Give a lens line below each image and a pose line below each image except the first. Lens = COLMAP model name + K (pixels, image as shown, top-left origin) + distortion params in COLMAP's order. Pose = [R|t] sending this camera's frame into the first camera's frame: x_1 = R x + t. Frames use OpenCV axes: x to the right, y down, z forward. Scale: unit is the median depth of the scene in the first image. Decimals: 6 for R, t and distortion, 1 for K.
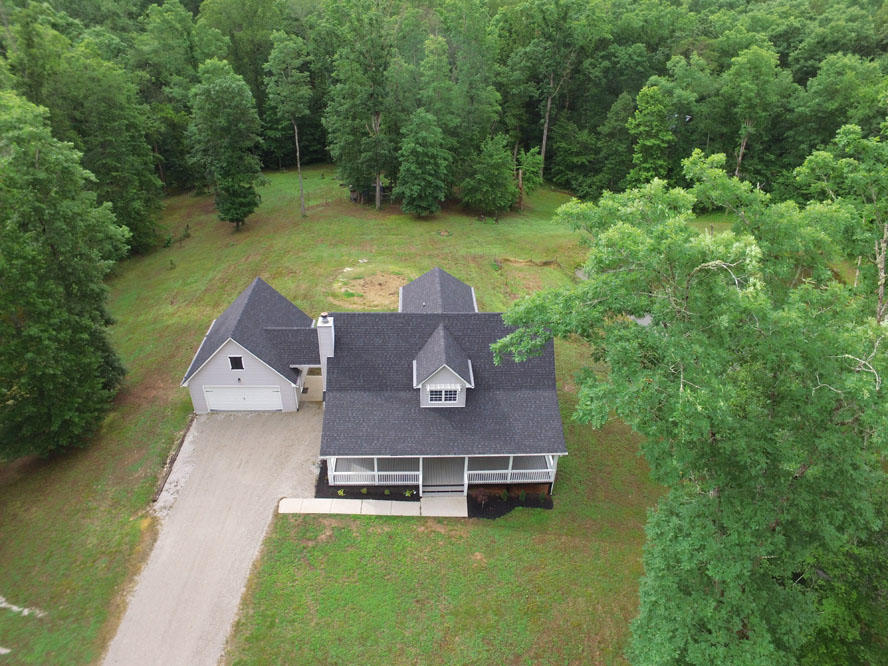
lens RADIAL K [[600.9, 0, 444.0], [0, 600.9, 333.0], [0, 0, 1]] dist [-0.130407, 0.094735]
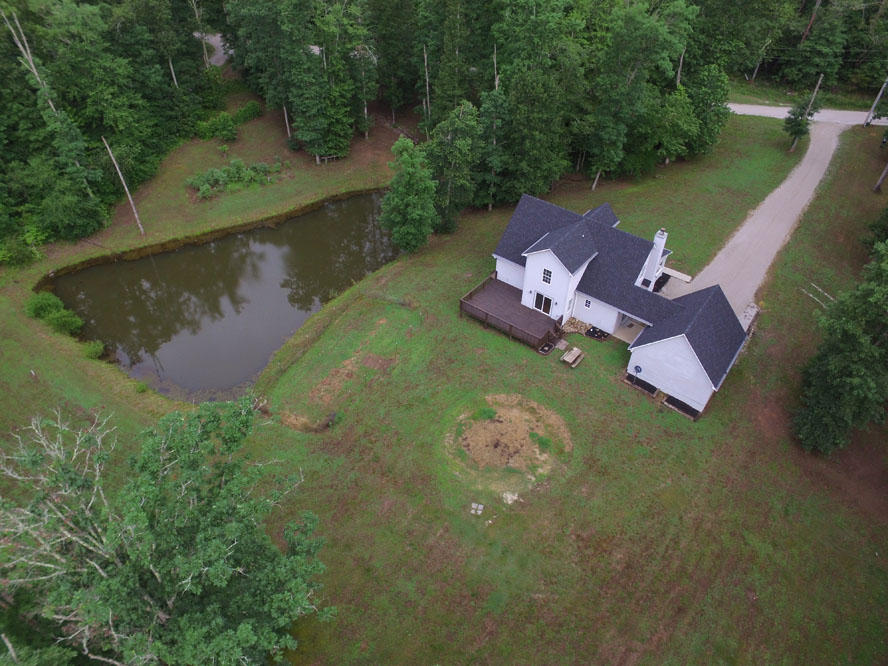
lens RADIAL K [[600.9, 0, 444.0], [0, 600.9, 333.0], [0, 0, 1]] dist [-0.130407, 0.094735]
pose [[-0.759158, -0.451155, 0.469189, -0.304837], [0.318891, 0.370604, 0.872331, -0.722650], [-0.567440, 0.811857, -0.137478, 0.878063]]
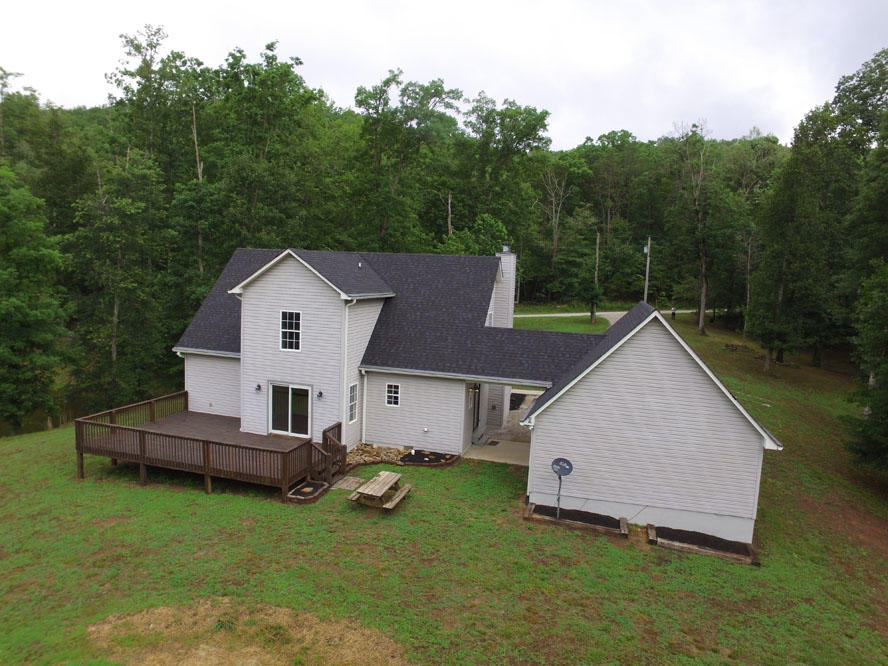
lens RADIAL K [[600.9, 0, 444.0], [0, 600.9, 333.0], [0, 0, 1]] dist [-0.130407, 0.094735]
pose [[-0.948573, -0.091619, 0.303010, -0.190933], [0.110442, 0.801275, 0.588014, -0.215498], [-0.296668, 0.591240, -0.749949, 0.860459]]
